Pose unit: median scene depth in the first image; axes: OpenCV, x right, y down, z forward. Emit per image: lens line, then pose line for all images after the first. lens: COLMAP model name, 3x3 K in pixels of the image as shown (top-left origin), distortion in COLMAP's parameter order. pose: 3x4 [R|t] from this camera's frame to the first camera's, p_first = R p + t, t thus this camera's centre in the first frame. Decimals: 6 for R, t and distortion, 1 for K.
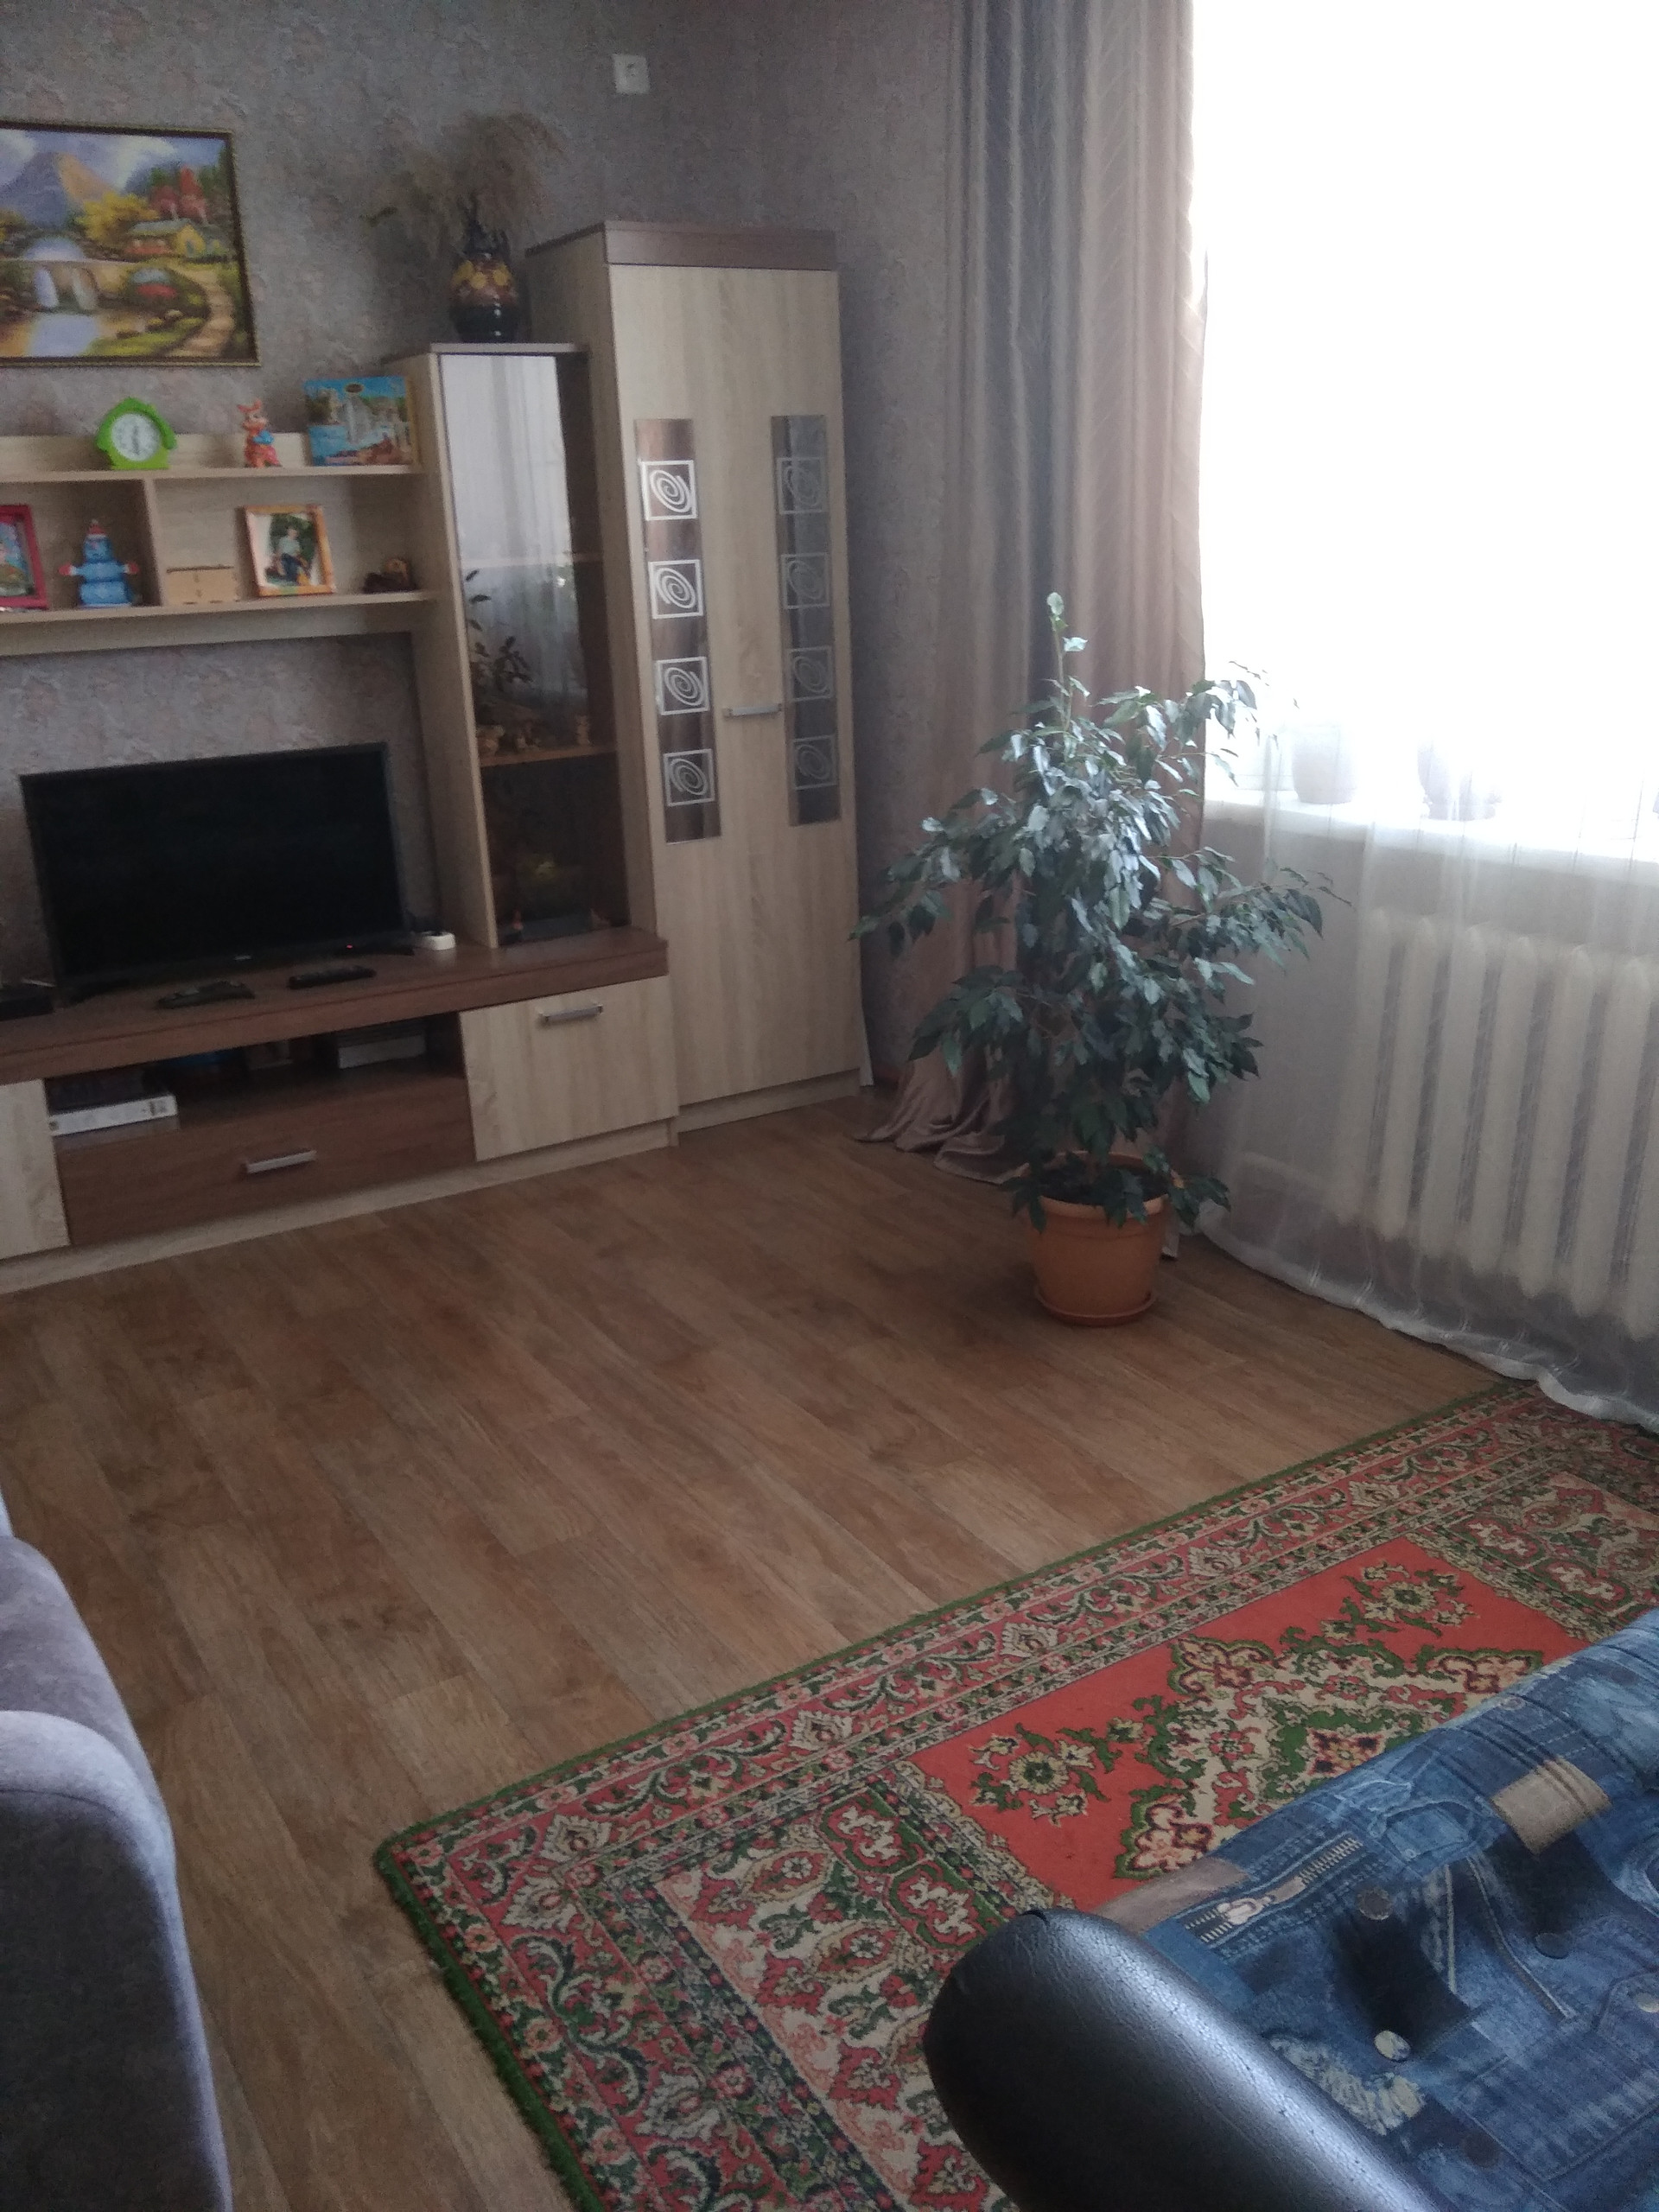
lens RADIAL K [[1805.7, 0, 827.4], [0, 1805.7, 1107.6], [0, 0, 1]] dist [0.121766, -0.222830]
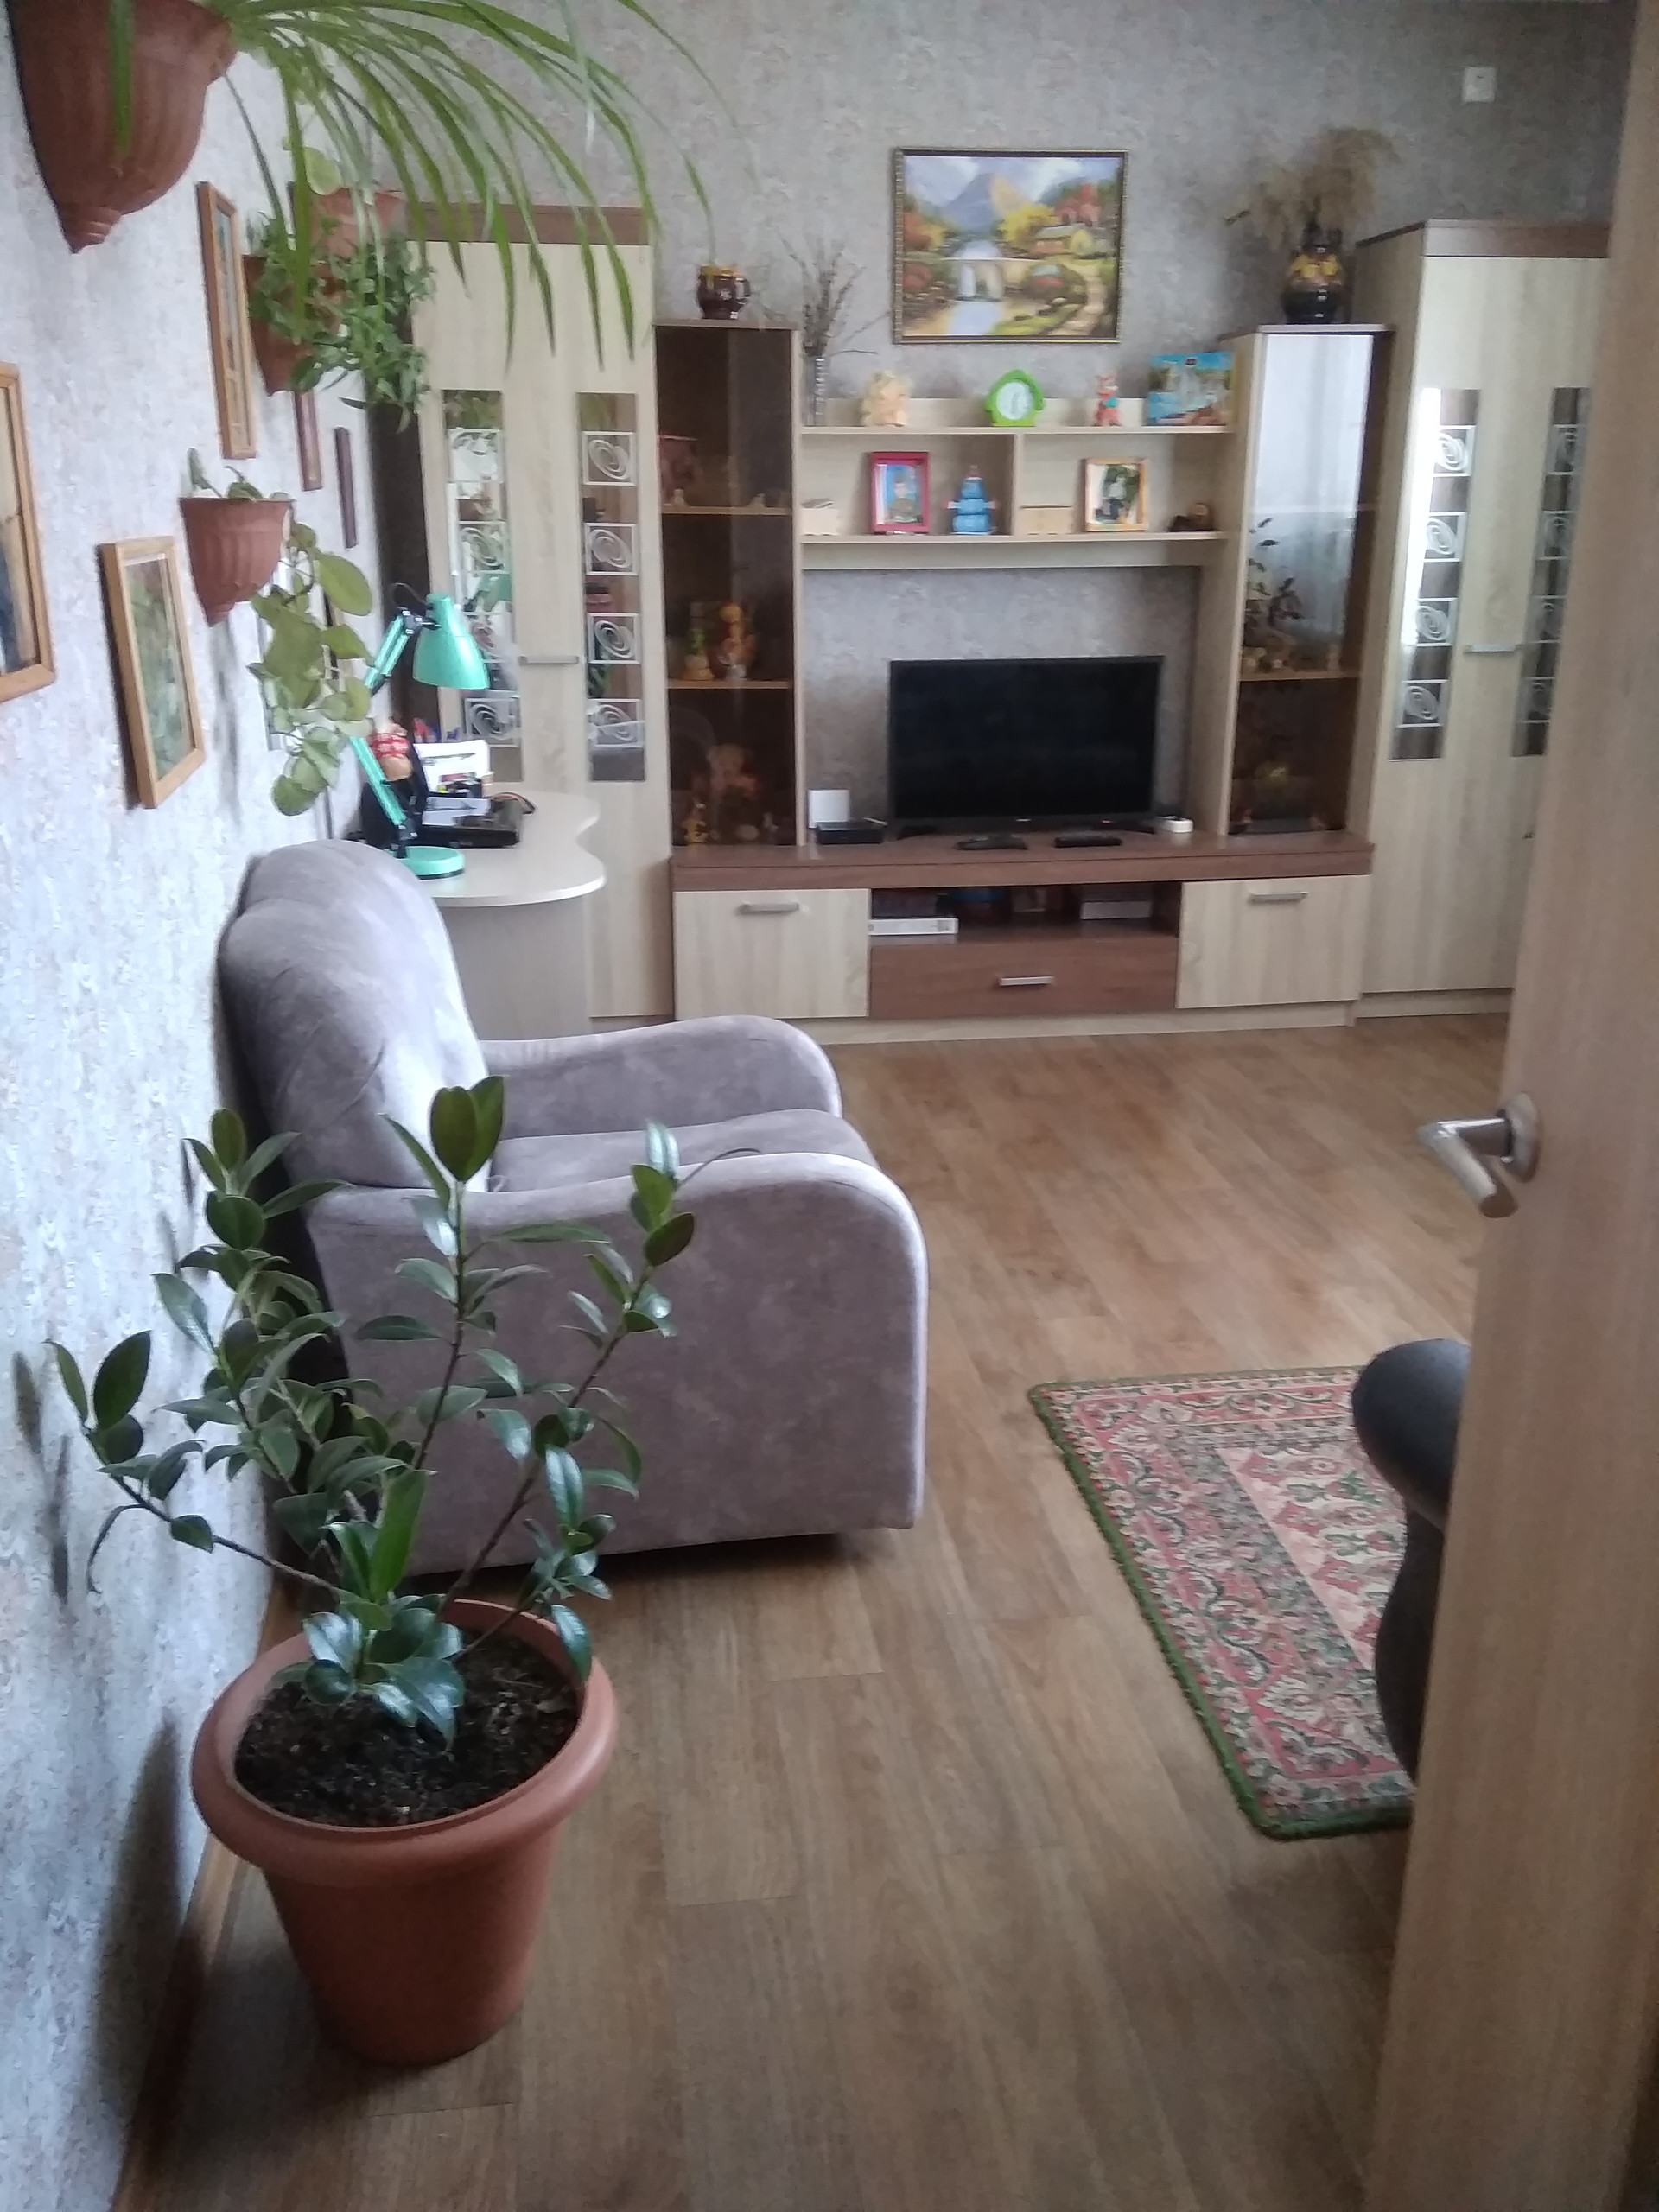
lens RADIAL K [[1805.7, 0, 827.4], [0, 1805.7, 1107.6], [0, 0, 1]] dist [0.121766, -0.222830]
pose [[0.912839, 0.163955, -0.373956, 0.060661], [-0.156662, 0.986383, 0.050046, 0.076239], [0.377070, 0.012901, 0.926095, -0.220960]]
